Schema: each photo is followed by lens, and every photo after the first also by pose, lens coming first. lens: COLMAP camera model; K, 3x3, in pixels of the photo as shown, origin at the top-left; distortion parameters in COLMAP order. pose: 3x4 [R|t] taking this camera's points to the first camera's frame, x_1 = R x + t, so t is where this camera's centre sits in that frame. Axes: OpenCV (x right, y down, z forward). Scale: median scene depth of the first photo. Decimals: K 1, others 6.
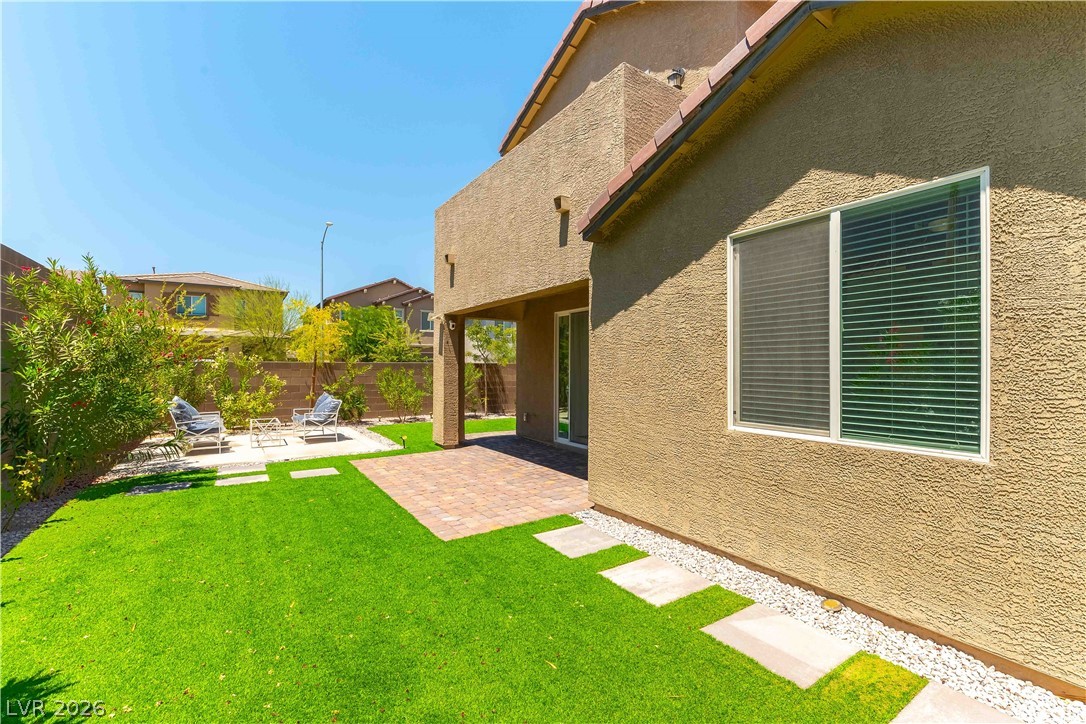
lens RADIAL K [[470.3, 0, 547.9], [0, 470.3, 362.4], [0, 0, 1]] dist [0.001094, -0.000387]
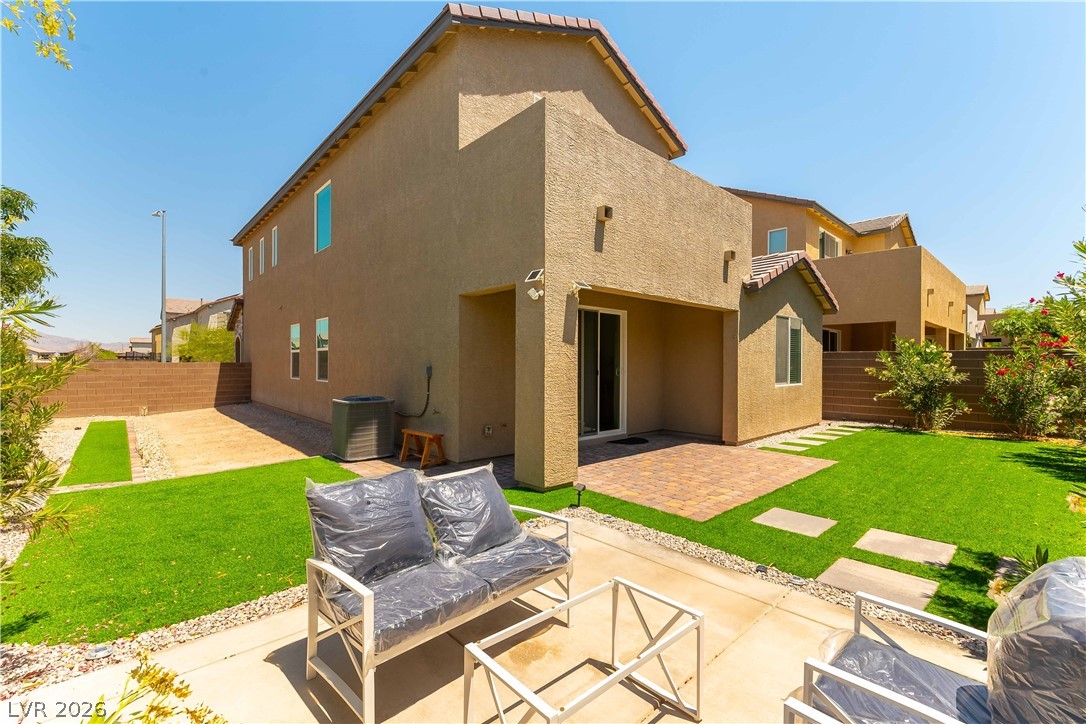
lens RADIAL K [[470.3, 0, 541.5], [0, 470.3, 363.2], [0, 0, 1]] dist [0.001094, -0.000387]
pose [[-0.153936, 0.000199, 0.988081, -1.261104], [-0.013476, 0.999907, -0.002300, 0.019699], [-0.987989, -0.013669, -0.153919, 1.674622]]
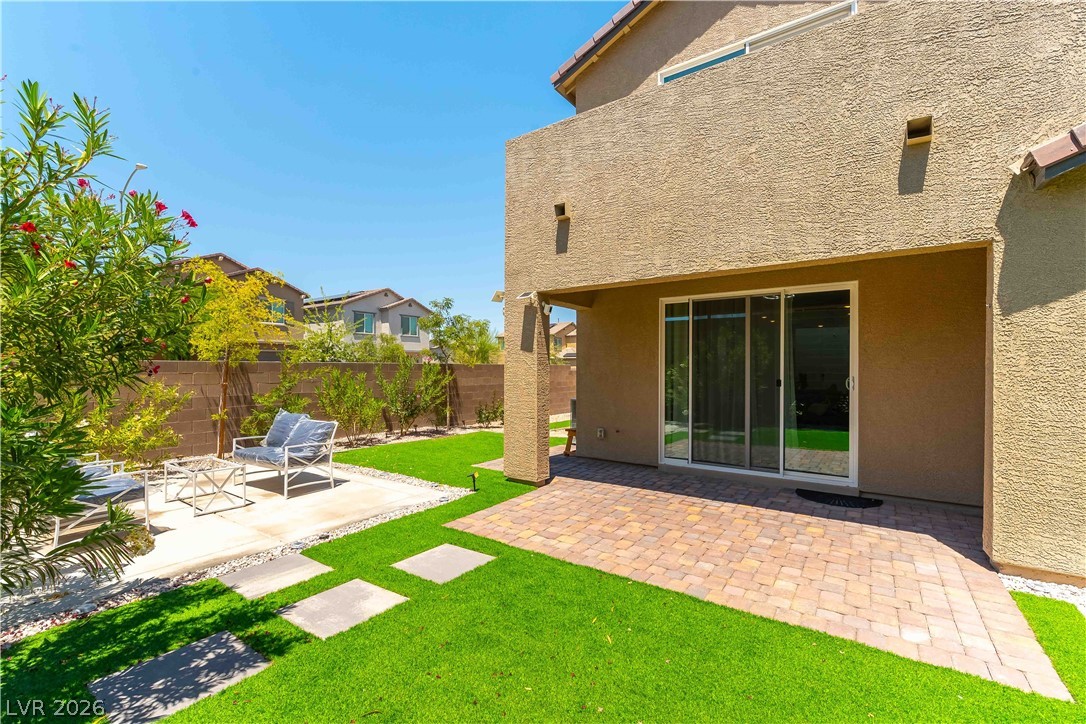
lens RADIAL K [[470.3, 0, 543.7], [0, 470.3, 367.5], [0, 0, 1]] dist [0.001094, -0.000387]
pose [[0.932514, 0.000708, 0.361132, -0.666331], [-0.003568, 0.999967, 0.007252, 0.004989], [-0.361115, -0.008051, 0.932487, 0.509383]]
